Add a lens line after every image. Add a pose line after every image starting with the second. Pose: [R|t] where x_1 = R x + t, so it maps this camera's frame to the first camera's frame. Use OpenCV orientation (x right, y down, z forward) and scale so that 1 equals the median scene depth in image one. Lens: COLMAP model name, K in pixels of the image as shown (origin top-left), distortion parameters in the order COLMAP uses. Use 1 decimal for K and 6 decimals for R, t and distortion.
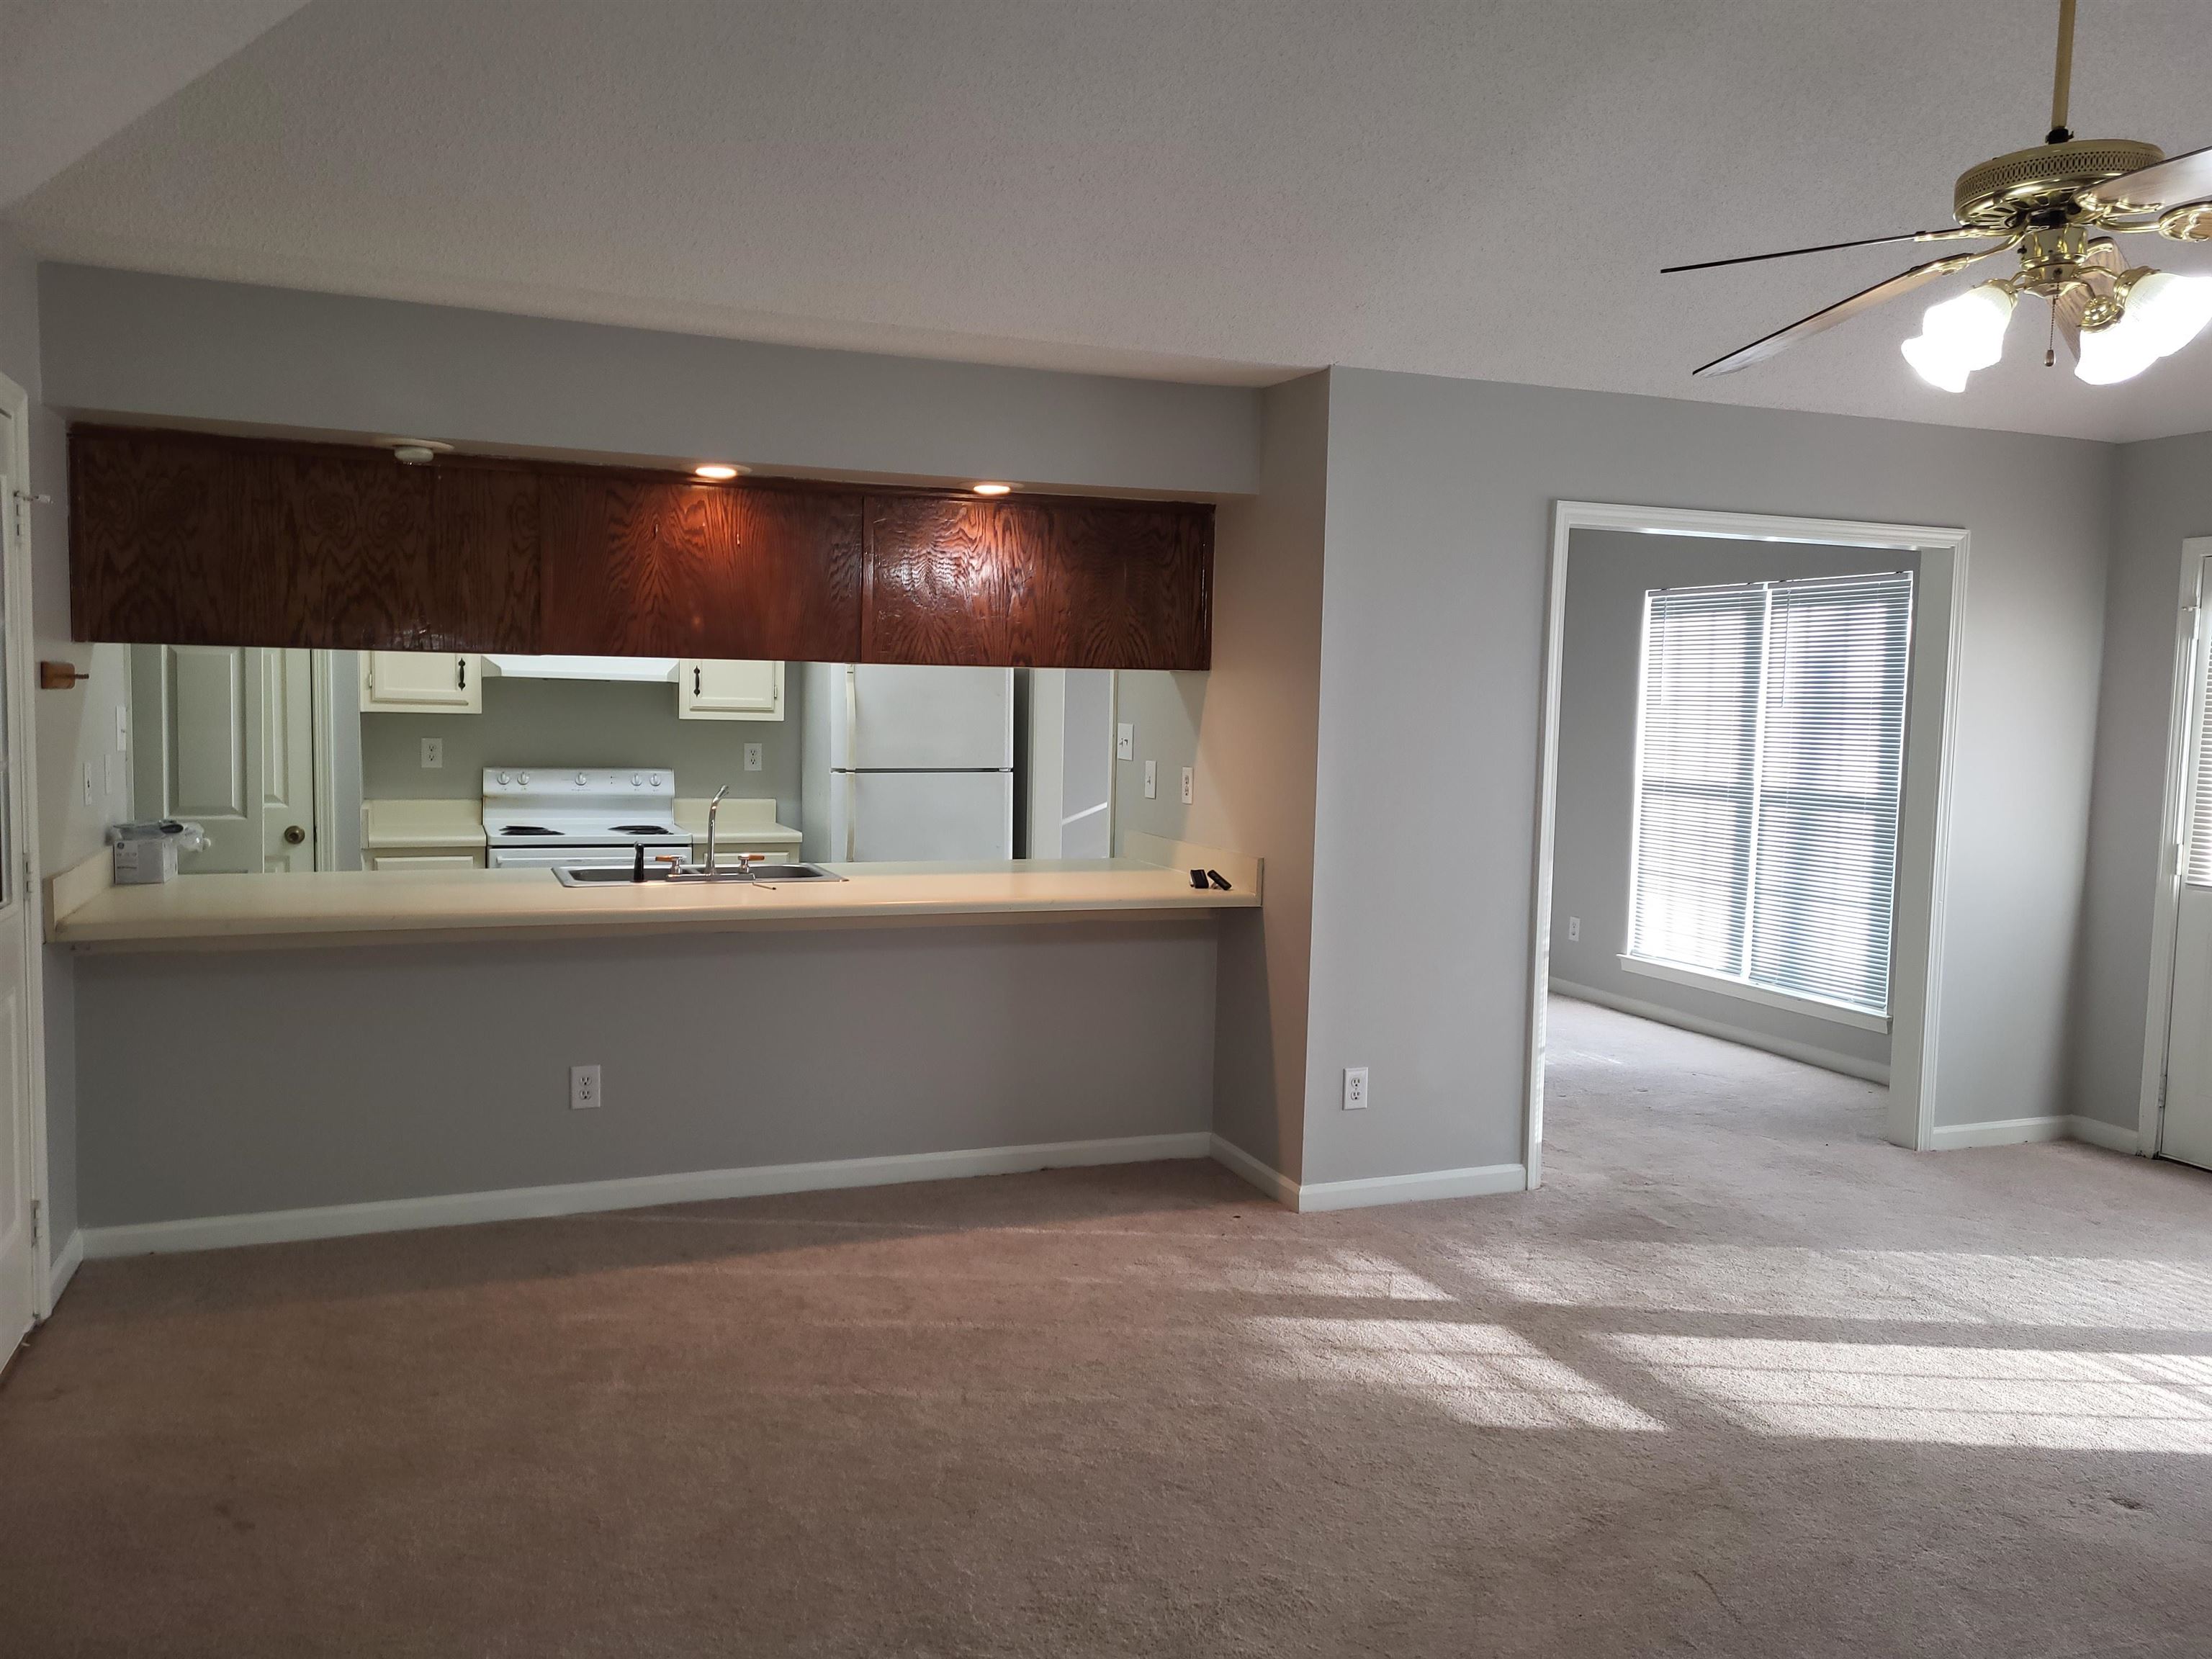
lens RADIAL K [[1706.9, 0, 1107.3], [0, 1706.9, 834.8], [0, 0, 1]] dist [0.035786, -0.003912]
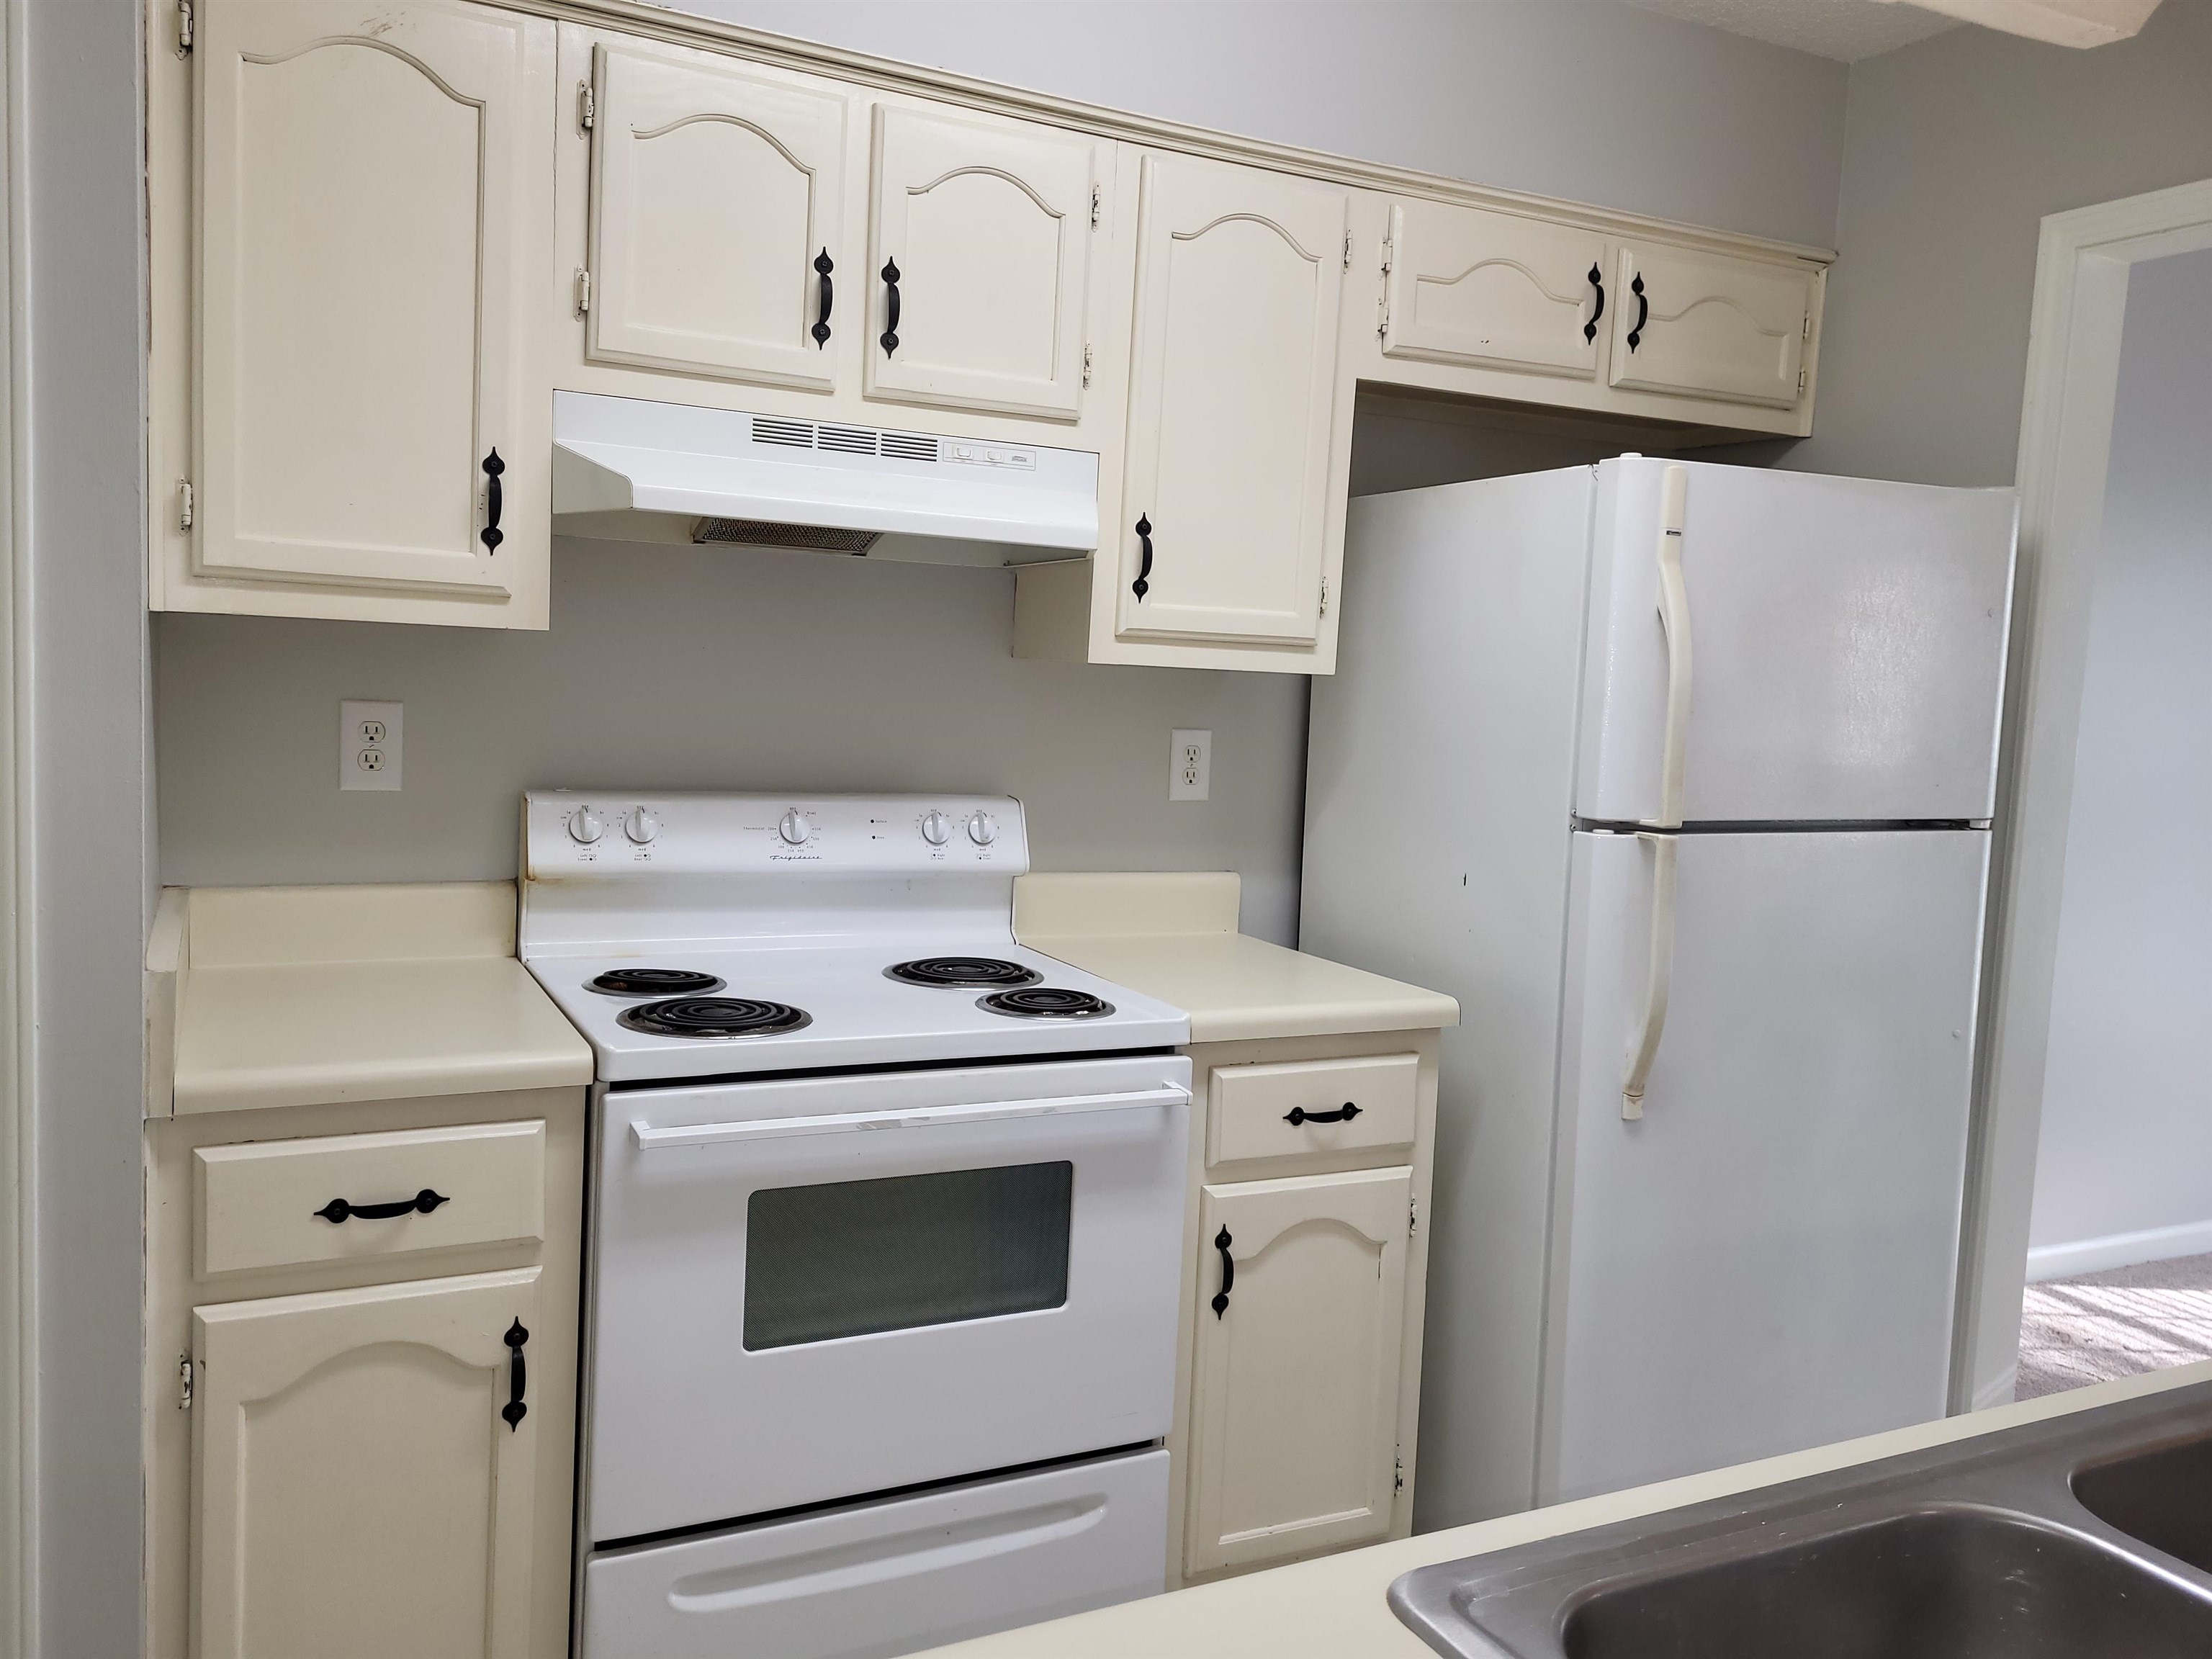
lens RADIAL K [[1706.9, 0, 1057.2], [0, 1706.9, 811.7], [0, 0, 1]] dist [0.035786, -0.003912]
pose [[0.997526, 0.017592, 0.068055, -0.281406], [-0.018184, 0.999802, 0.008090, -0.040075], [-0.067899, -0.009308, 0.997649, 0.653181]]
